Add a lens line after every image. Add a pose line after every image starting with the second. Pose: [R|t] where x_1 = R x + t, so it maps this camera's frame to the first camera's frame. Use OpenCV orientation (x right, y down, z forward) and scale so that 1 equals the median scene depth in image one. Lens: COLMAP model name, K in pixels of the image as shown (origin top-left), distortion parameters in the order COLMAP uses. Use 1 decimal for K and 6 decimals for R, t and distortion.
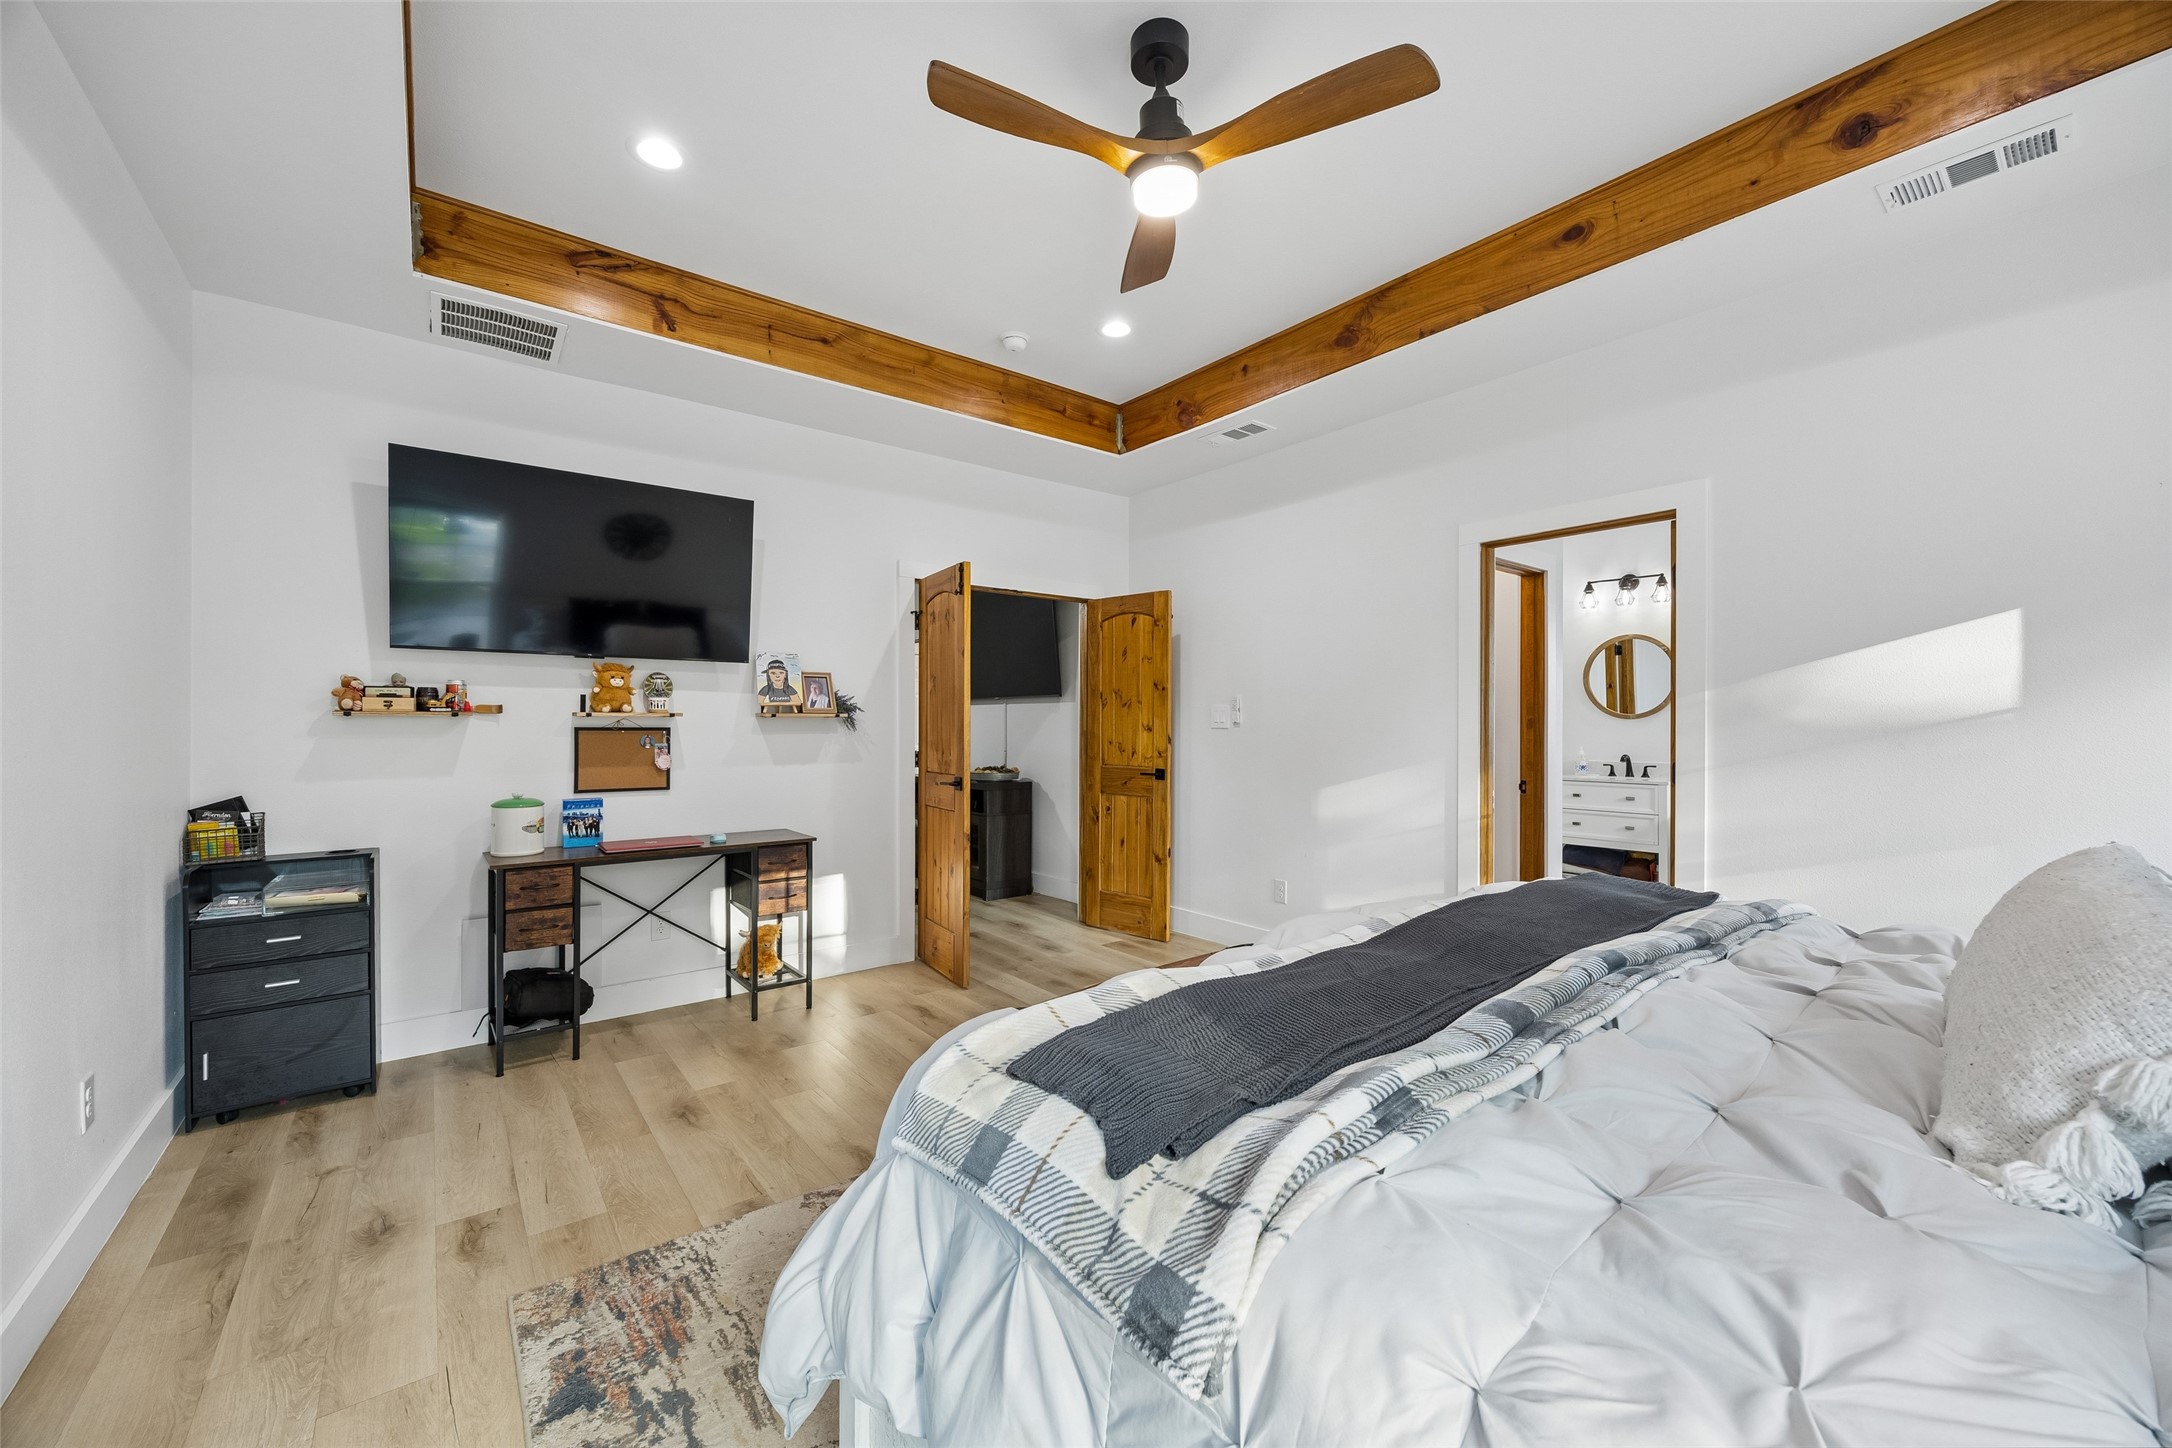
lens RADIAL K [[824.1, 0, 1083.9], [0, 824.1, 727.1], [0, 0, 1]] dist [-0.002867, -0.000998]
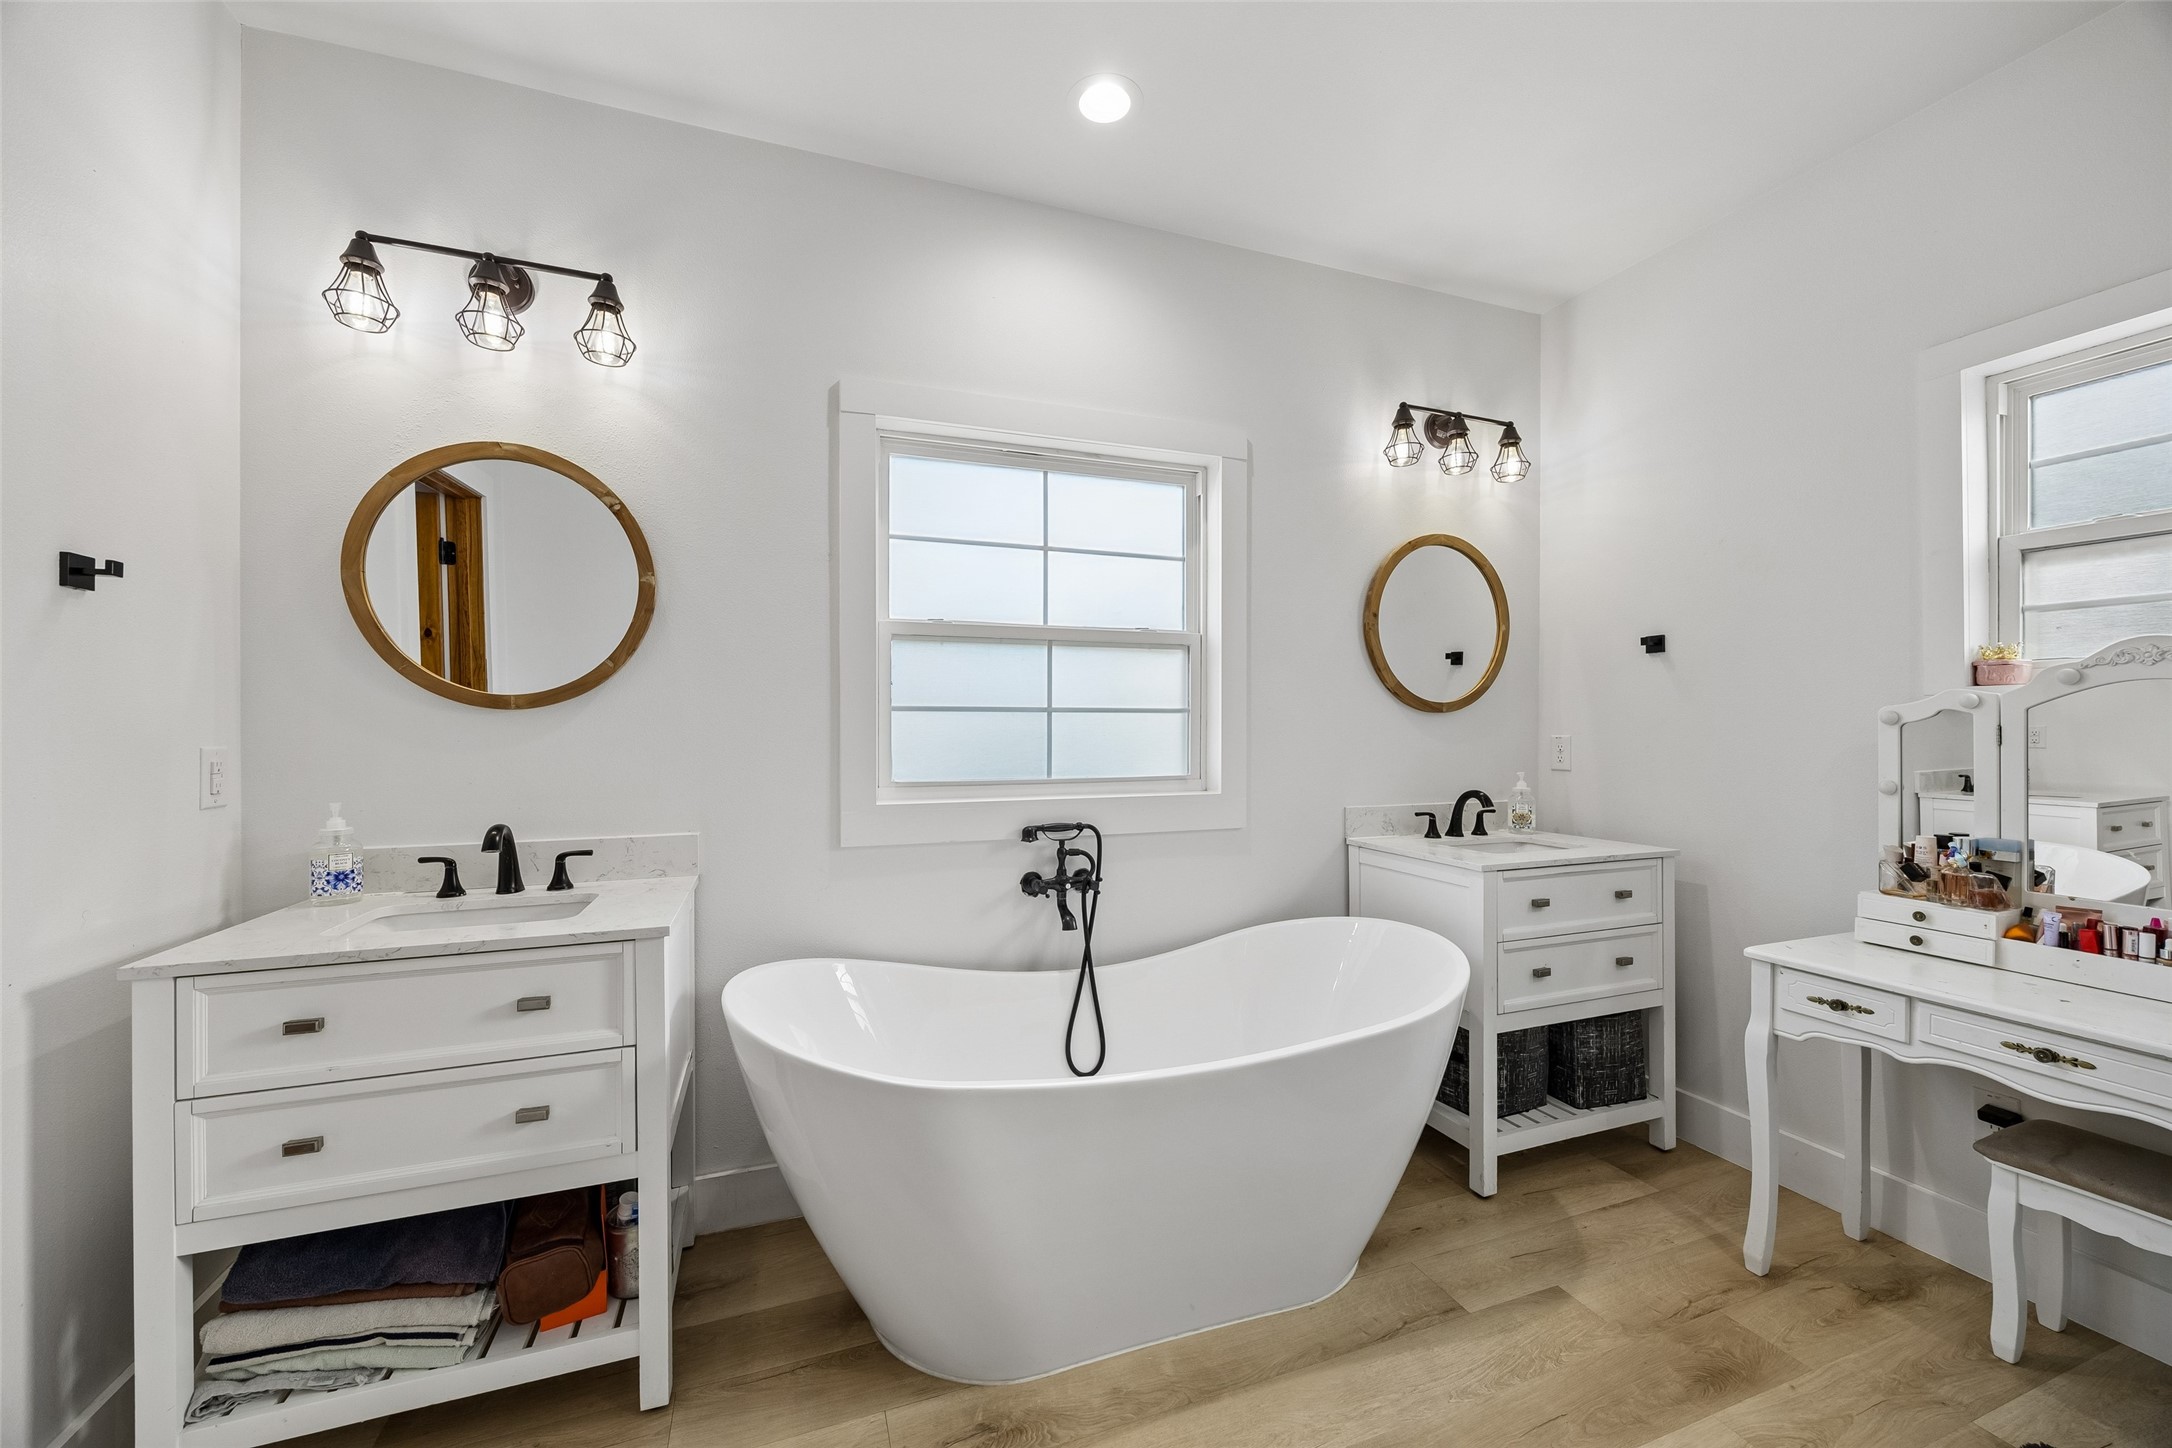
lens RADIAL K [[824.1, 0, 1087.4], [0, 824.1, 713.6], [0, 0, 1]] dist [-0.002867, -0.000998]
pose [[0.313280, -0.010103, 0.949607, 0.427598], [-0.001932, 0.999935, 0.011275, -0.011813], [-0.949659, -0.005367, 0.313240, 0.681539]]
